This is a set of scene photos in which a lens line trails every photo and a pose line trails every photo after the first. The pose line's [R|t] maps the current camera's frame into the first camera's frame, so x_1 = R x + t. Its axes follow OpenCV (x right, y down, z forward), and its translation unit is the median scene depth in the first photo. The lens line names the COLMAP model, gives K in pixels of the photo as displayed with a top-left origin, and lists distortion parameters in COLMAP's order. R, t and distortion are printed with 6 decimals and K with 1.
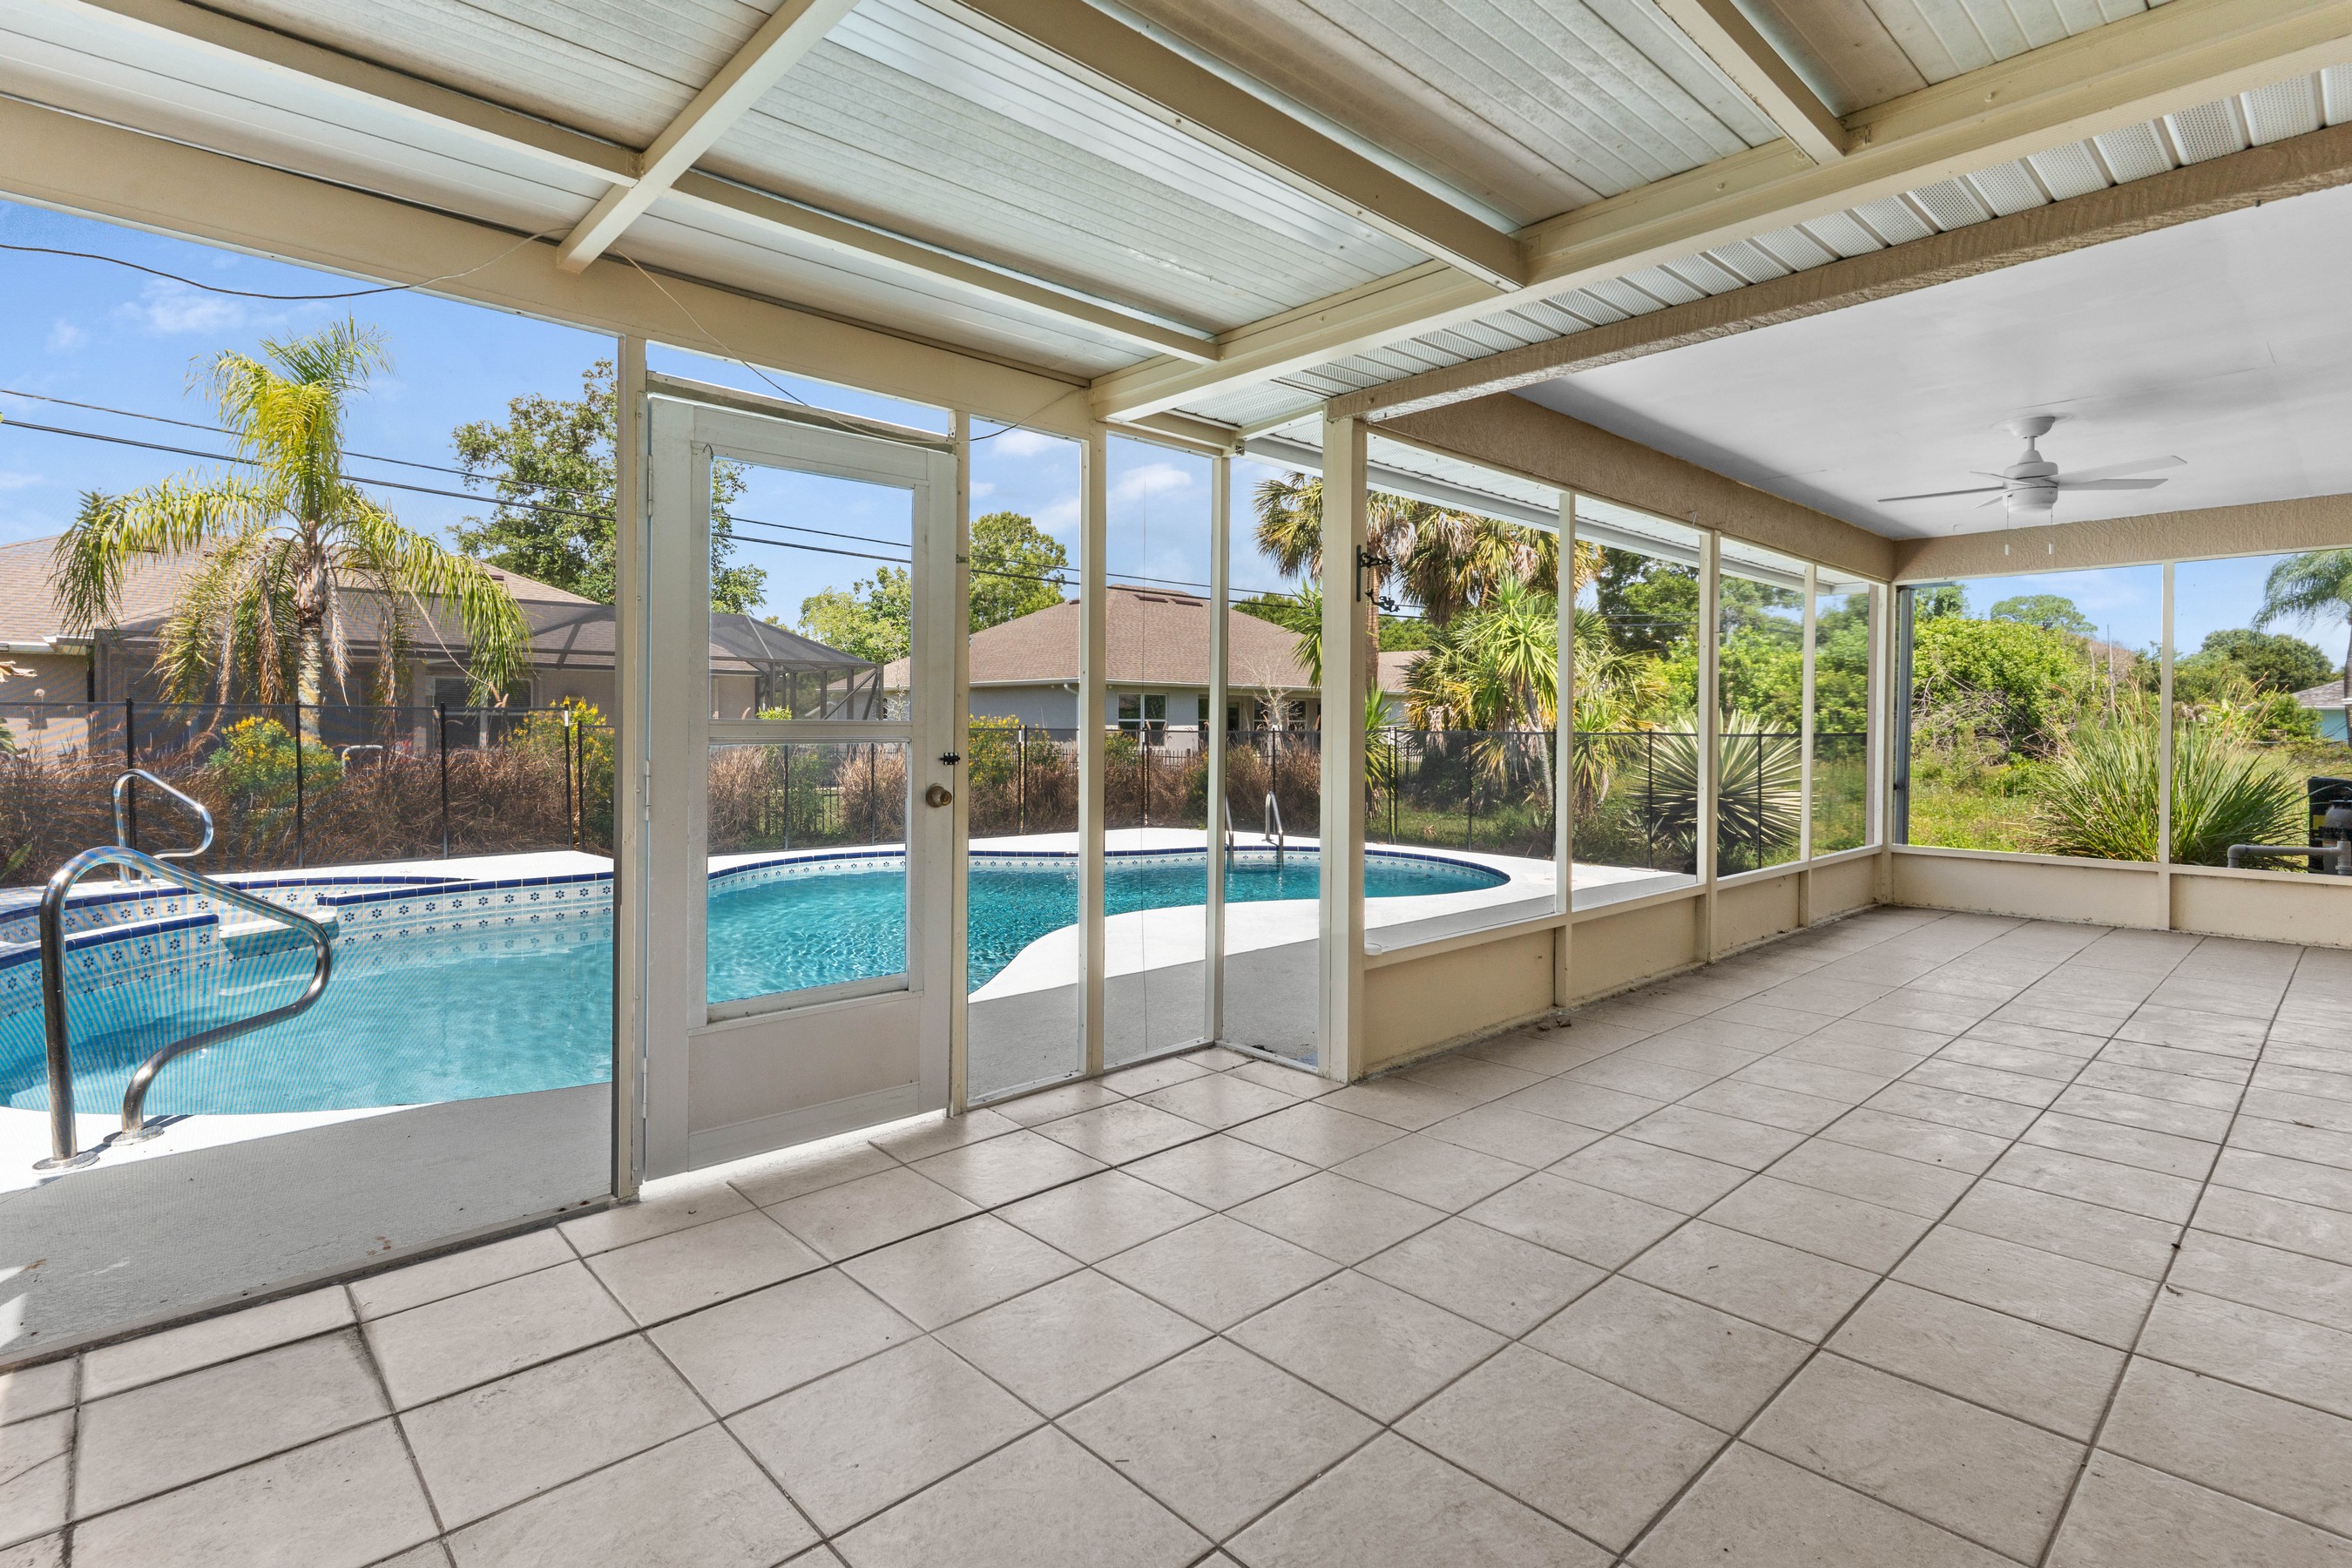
lens RADIAL K [[1145.3, 0, 1178.5], [0, 1145.3, 707.7], [0, 0, 1]] dist [0.000836, 0.000267]
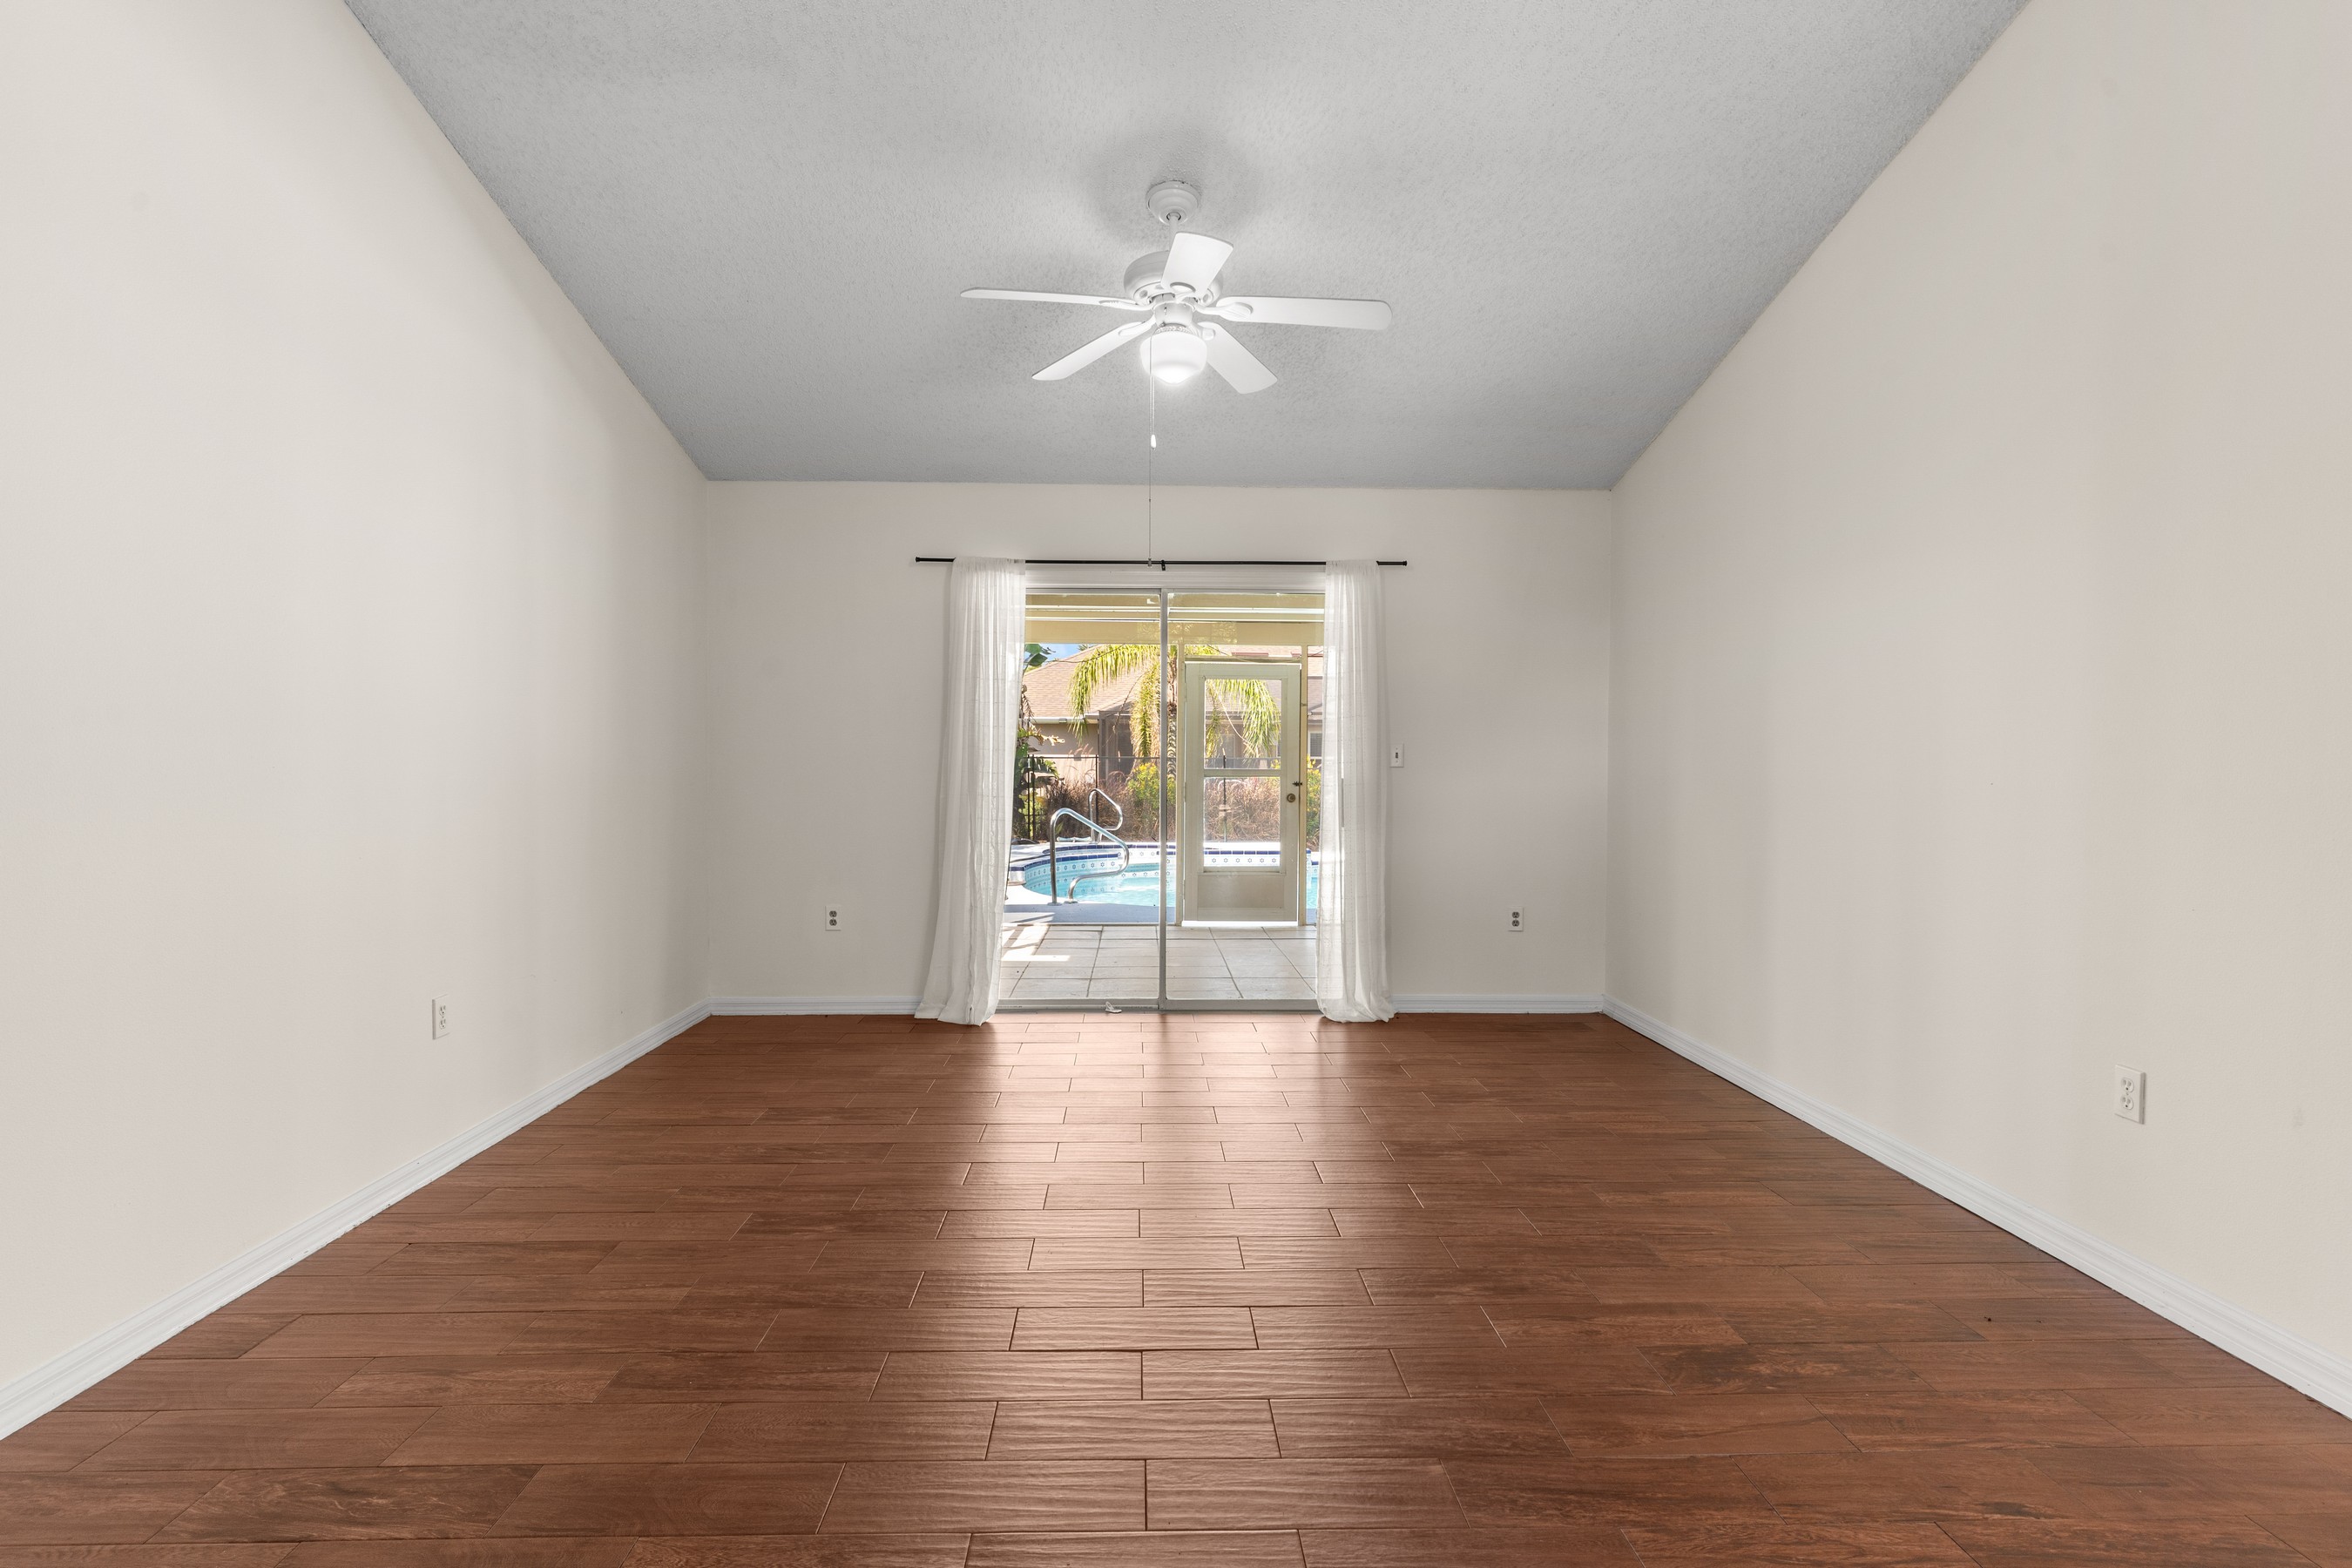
lens RADIAL K [[1150.0, 0, 1174.2], [0, 1150.0, 727.9], [0, 0, 1]] dist [-0.001863, -0.000165]
pose [[0.758522, -0.016360, -0.651442, 0.591220], [0.003234, 0.999767, -0.021343, -0.011790], [0.651639, 0.014083, 0.758398, -0.520559]]
